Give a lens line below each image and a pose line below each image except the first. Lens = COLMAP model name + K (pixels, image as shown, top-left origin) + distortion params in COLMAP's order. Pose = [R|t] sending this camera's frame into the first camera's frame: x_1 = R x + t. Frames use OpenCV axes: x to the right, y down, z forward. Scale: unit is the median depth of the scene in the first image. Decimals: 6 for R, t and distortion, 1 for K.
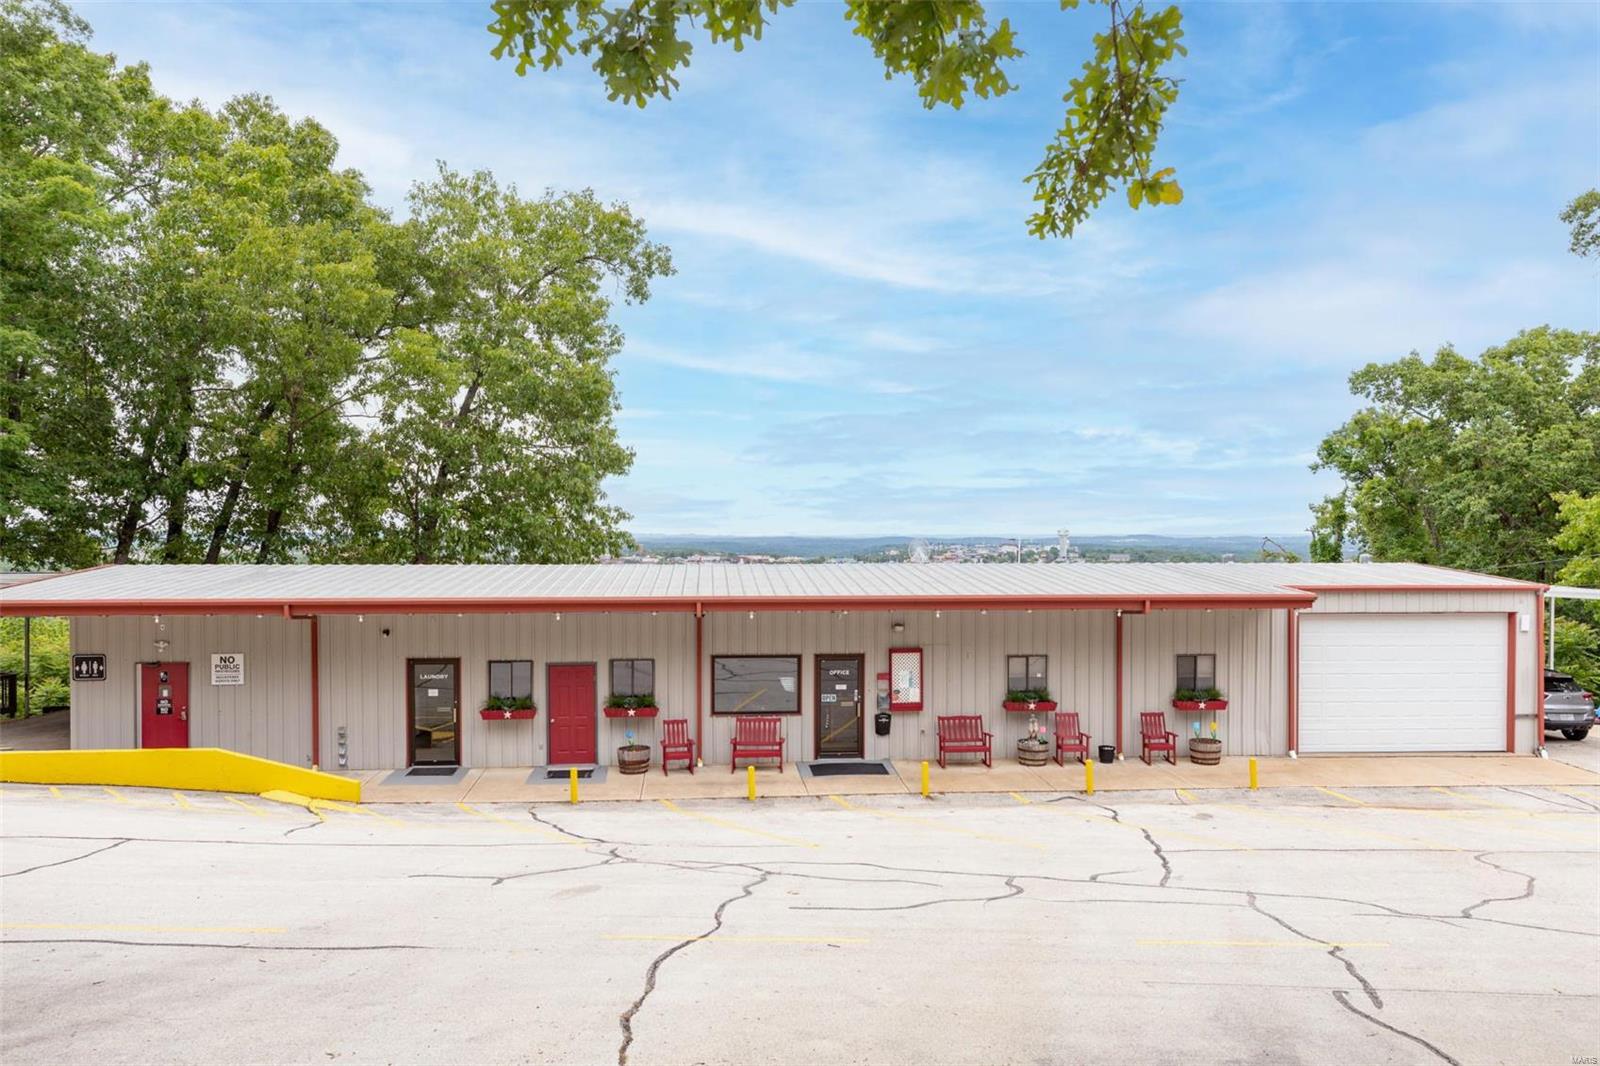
lens RADIAL K [[1174.8, 0, 795.7], [0, 1174.8, 551.7], [0, 0, 1]] dist [0.018418, -0.006365]
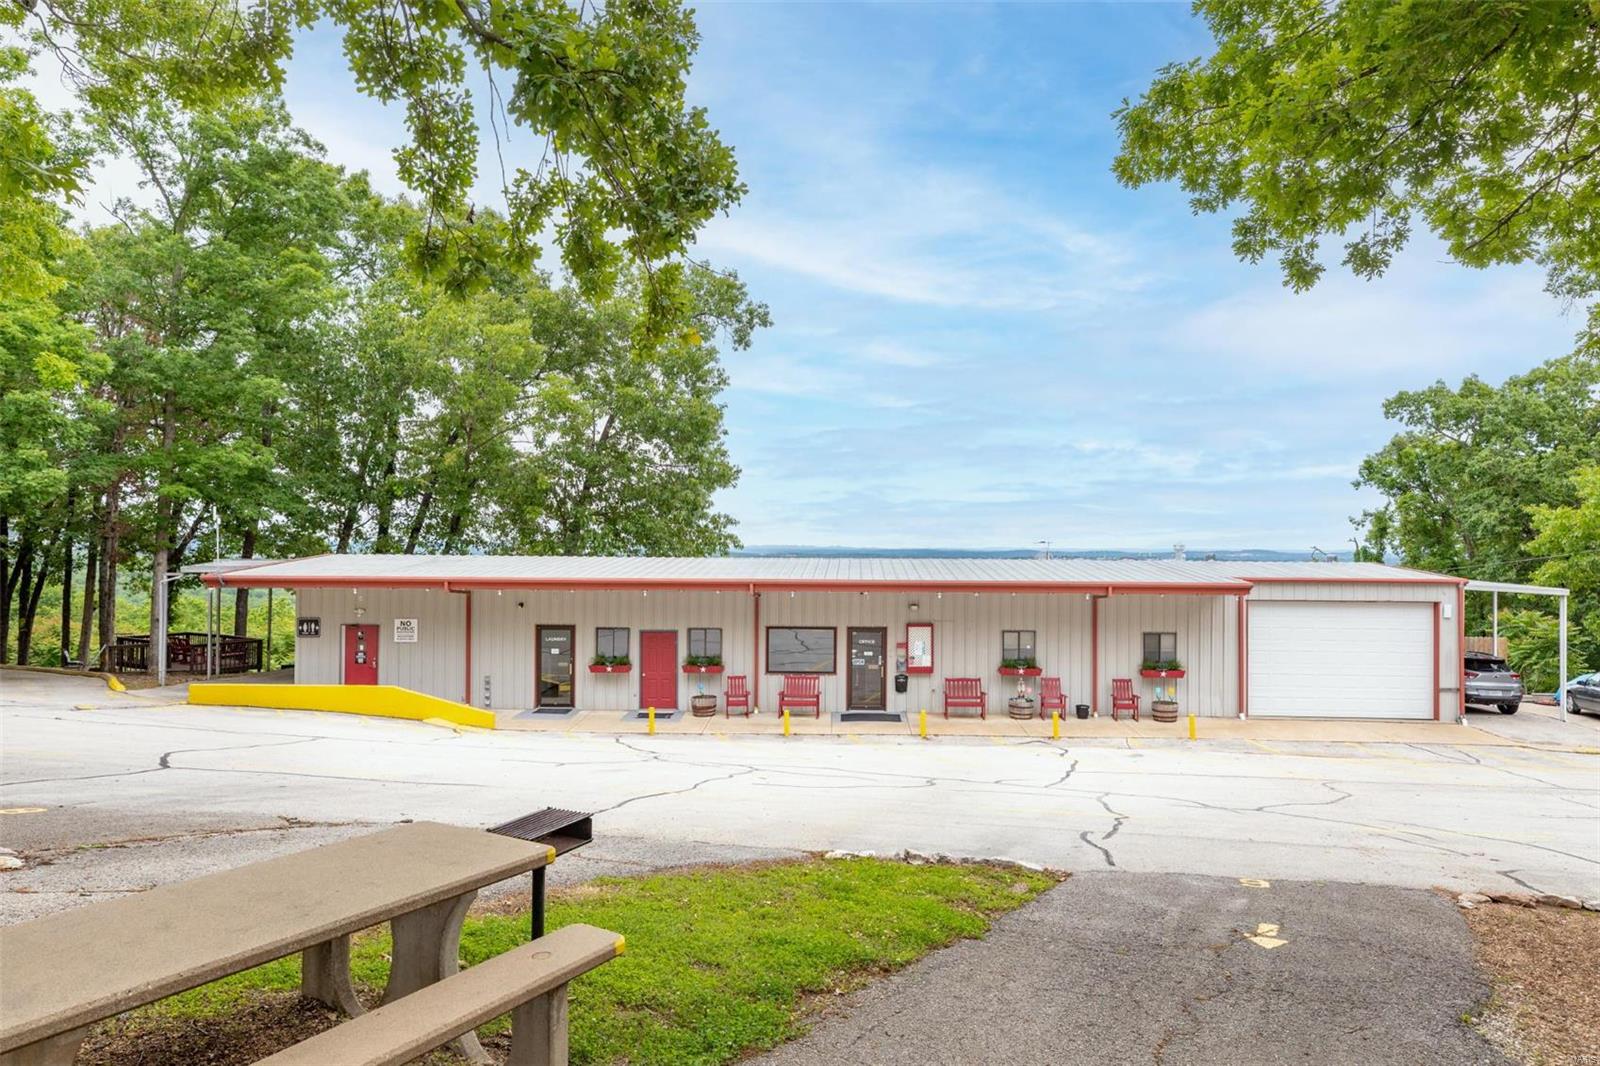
lens RADIAL K [[1052.1, 0, 818.7], [0, 1052.1, 536.1], [0, 0, 1]] dist [0.020130, 0.000167]
pose [[0.994083, 0.005884, -0.108463, 0.103309], [-0.008569, 0.999668, -0.024308, 0.016161], [0.108284, 0.025094, 0.993803, -0.129570]]
